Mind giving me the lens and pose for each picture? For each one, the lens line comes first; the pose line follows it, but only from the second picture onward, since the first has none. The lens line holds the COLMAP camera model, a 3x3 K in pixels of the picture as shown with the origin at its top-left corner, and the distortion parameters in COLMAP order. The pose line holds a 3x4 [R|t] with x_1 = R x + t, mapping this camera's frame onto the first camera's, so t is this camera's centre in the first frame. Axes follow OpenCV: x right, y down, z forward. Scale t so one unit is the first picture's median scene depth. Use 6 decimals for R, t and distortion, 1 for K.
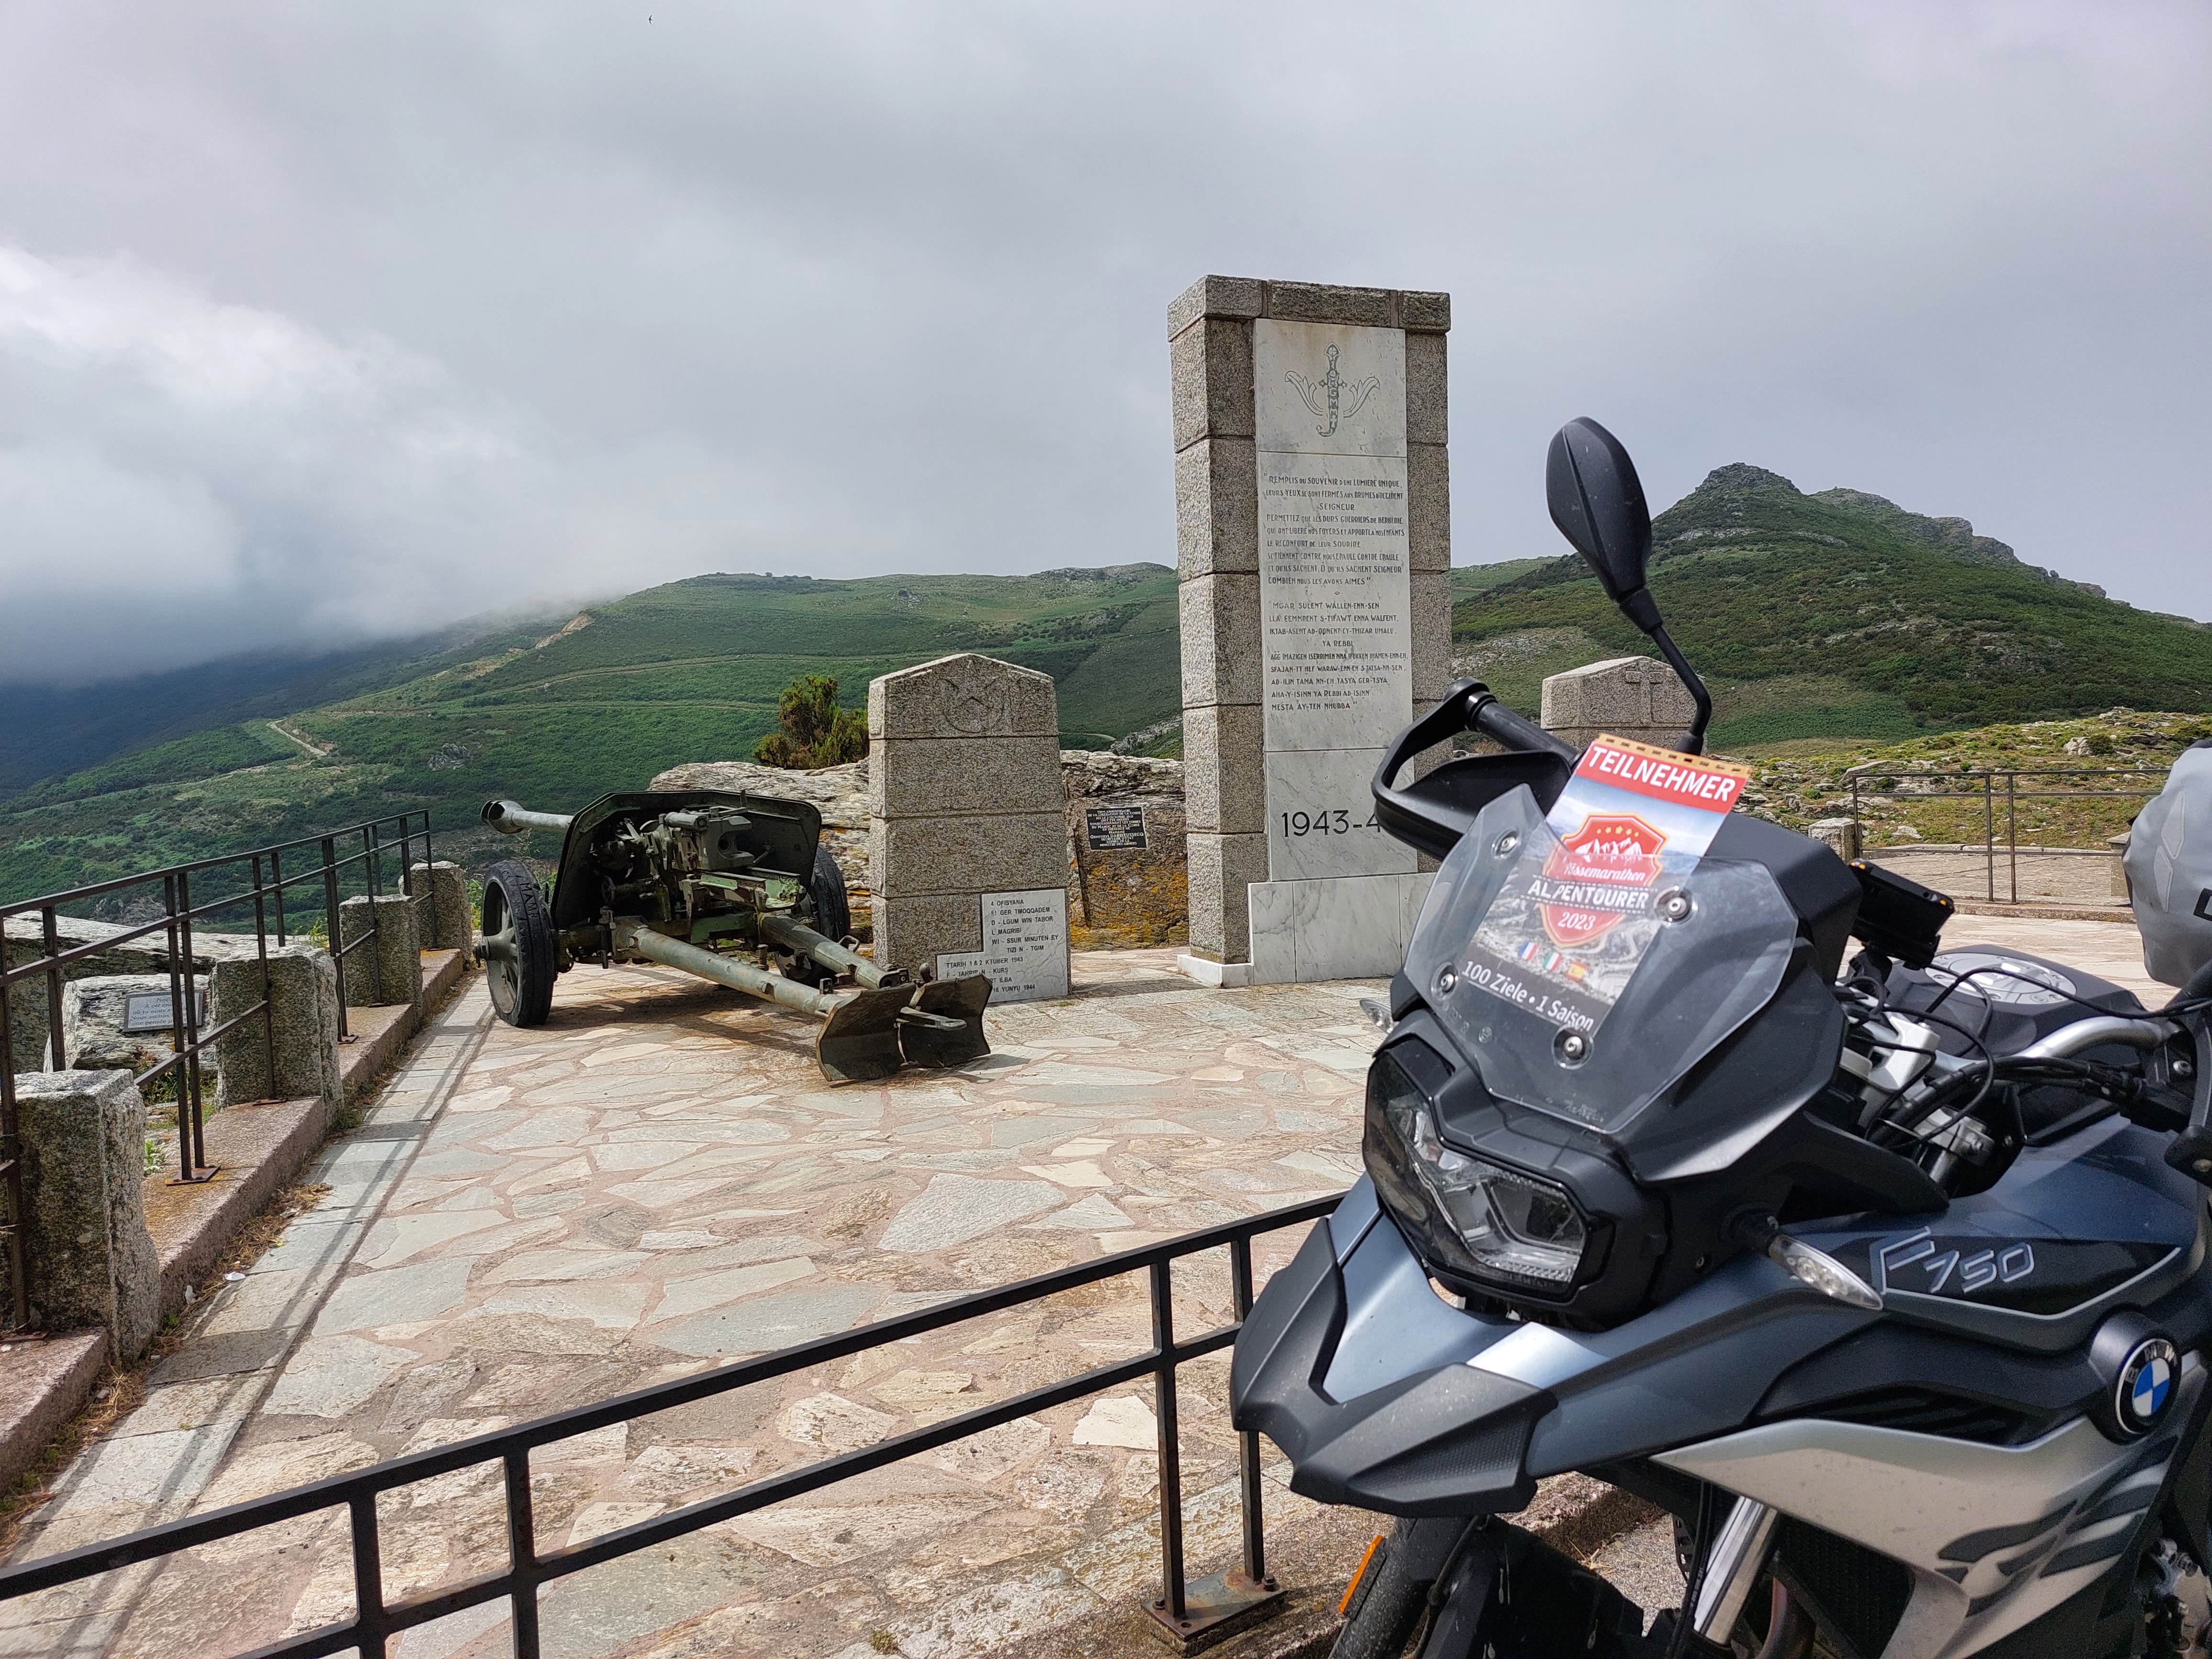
lens RADIAL K [[1576.5, 0, 1118.9], [0, 1576.5, 874.8], [0, 0, 1]] dist [0.086788, -0.108404]
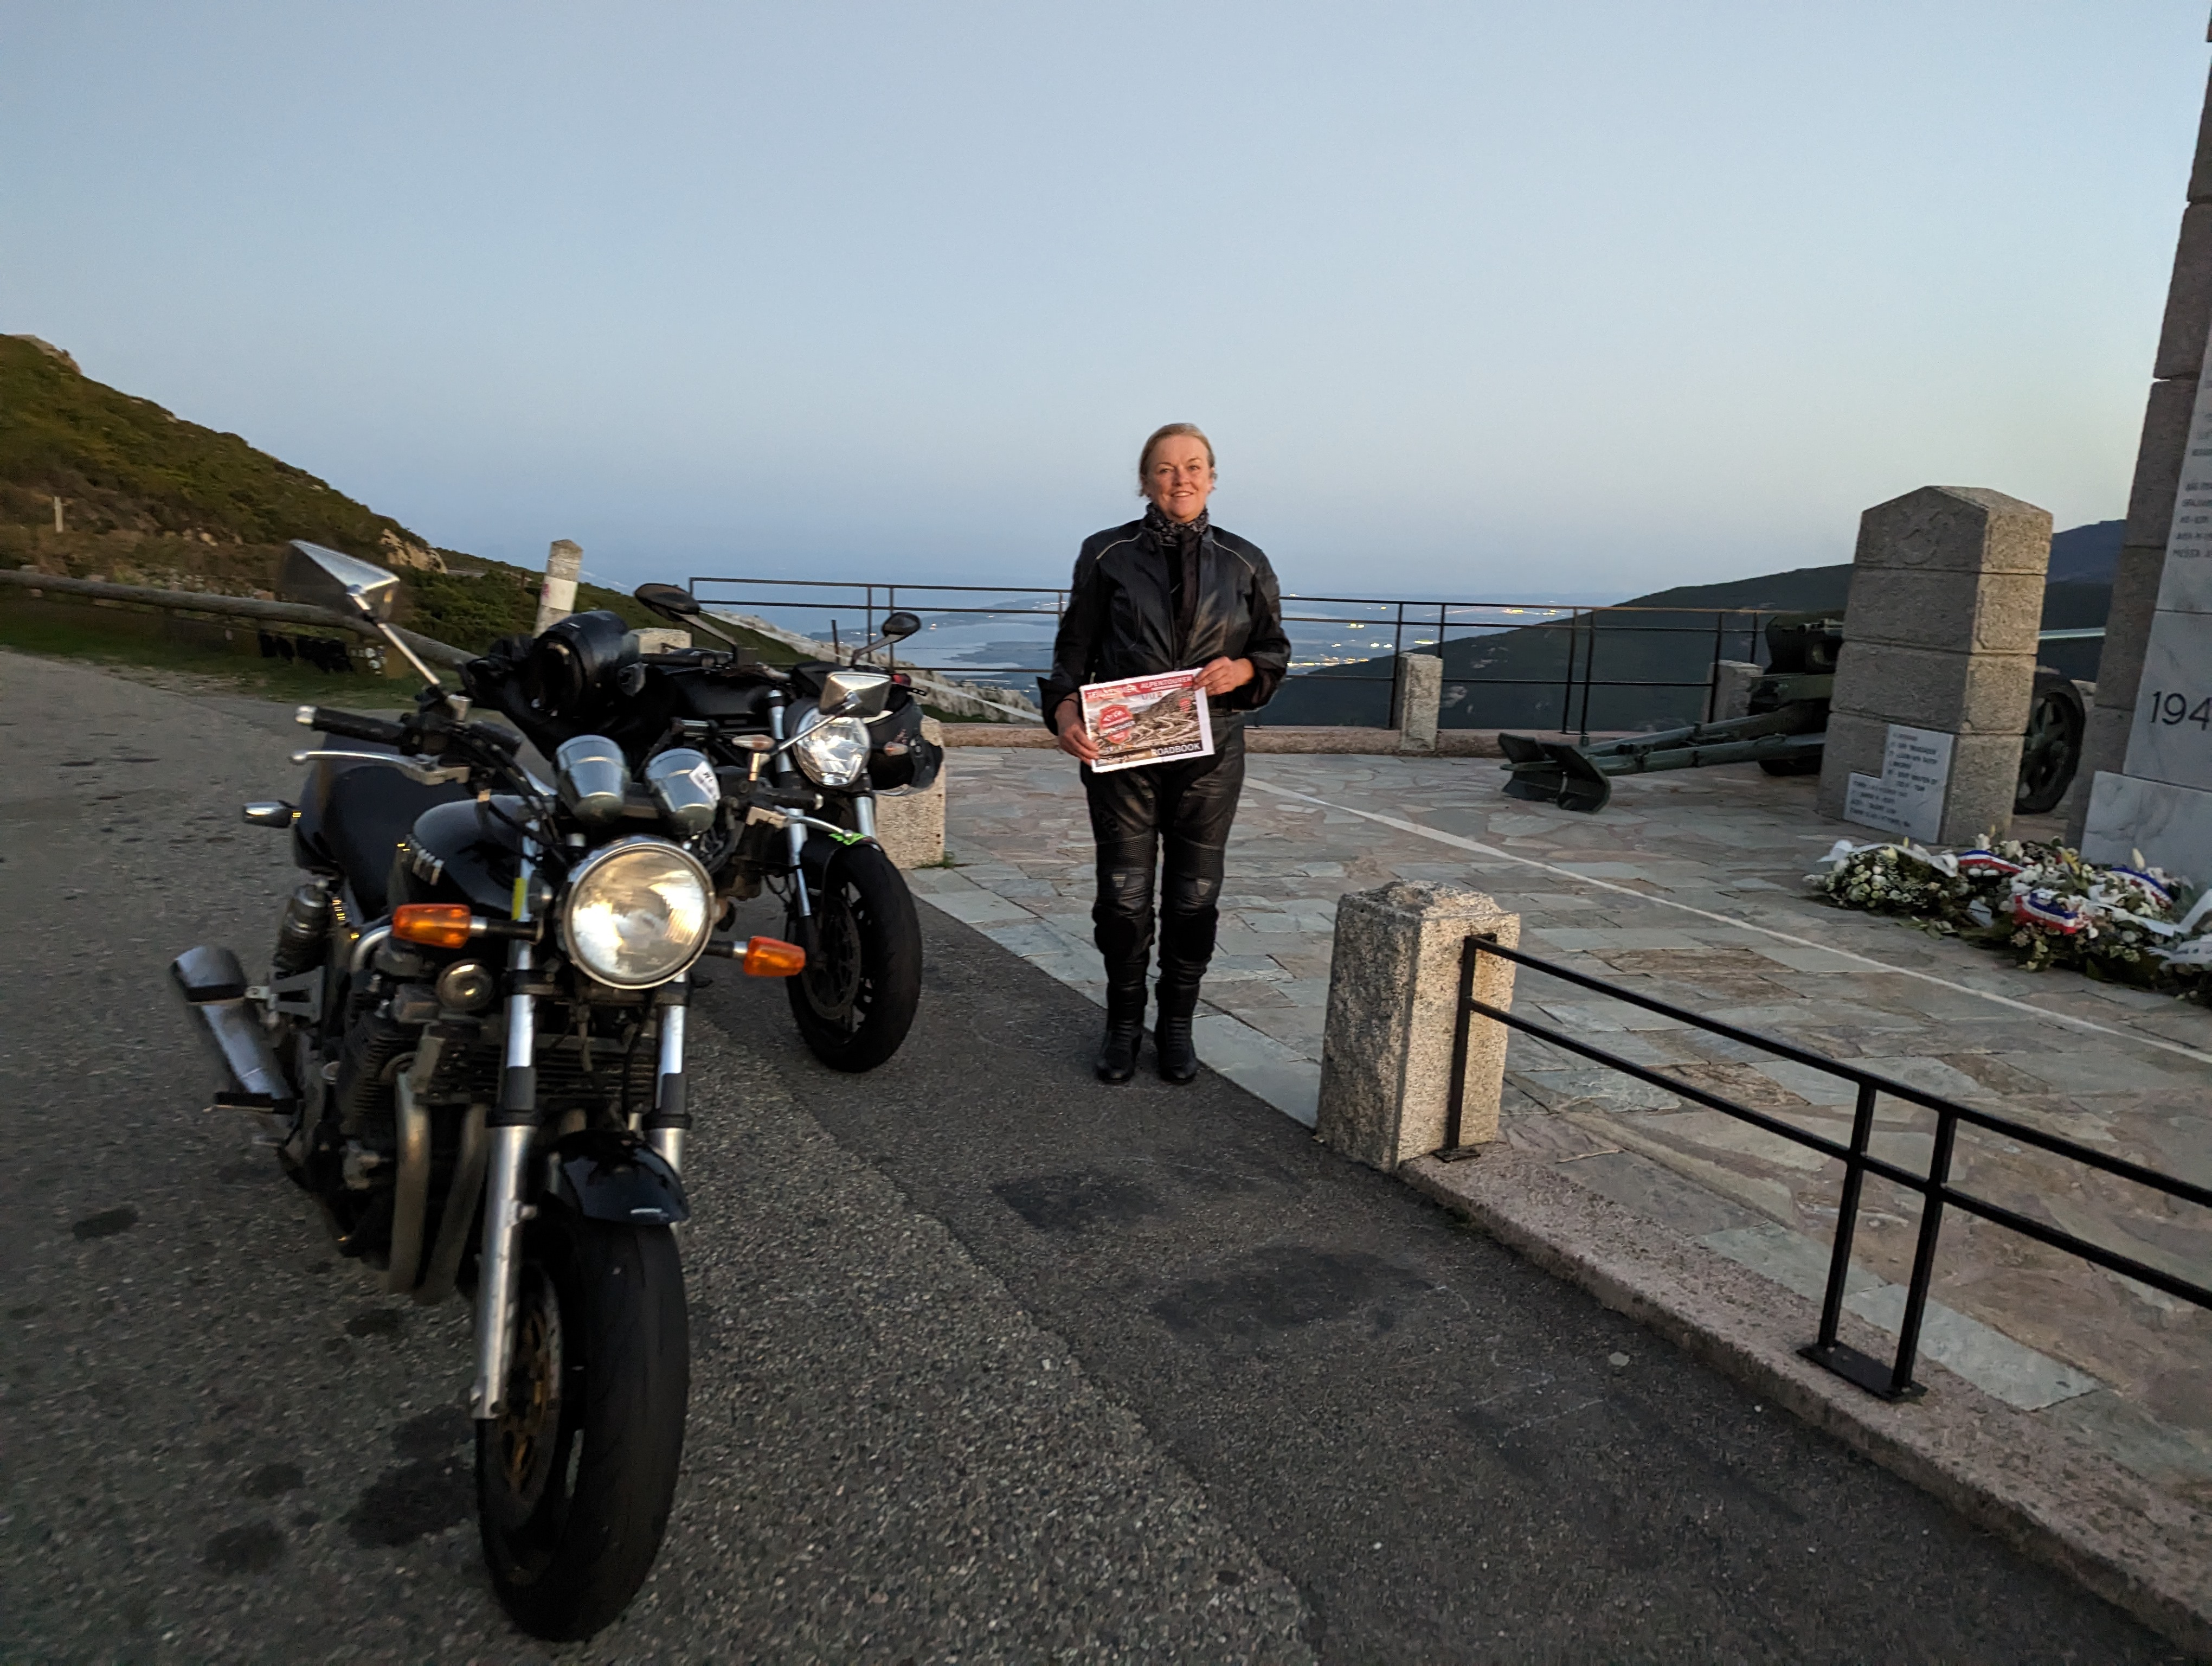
lens RADIAL K [[1555.2, 0, 1125.3], [0, 1555.2, 836.6], [0, 0, 1]] dist [0.080788, -0.068520]
pose [[-0.112677, 0.218837, -0.969234, 0.927220], [-0.114148, 0.966137, 0.231407, -0.092384], [0.987053, 0.136711, -0.083881, 0.571614]]
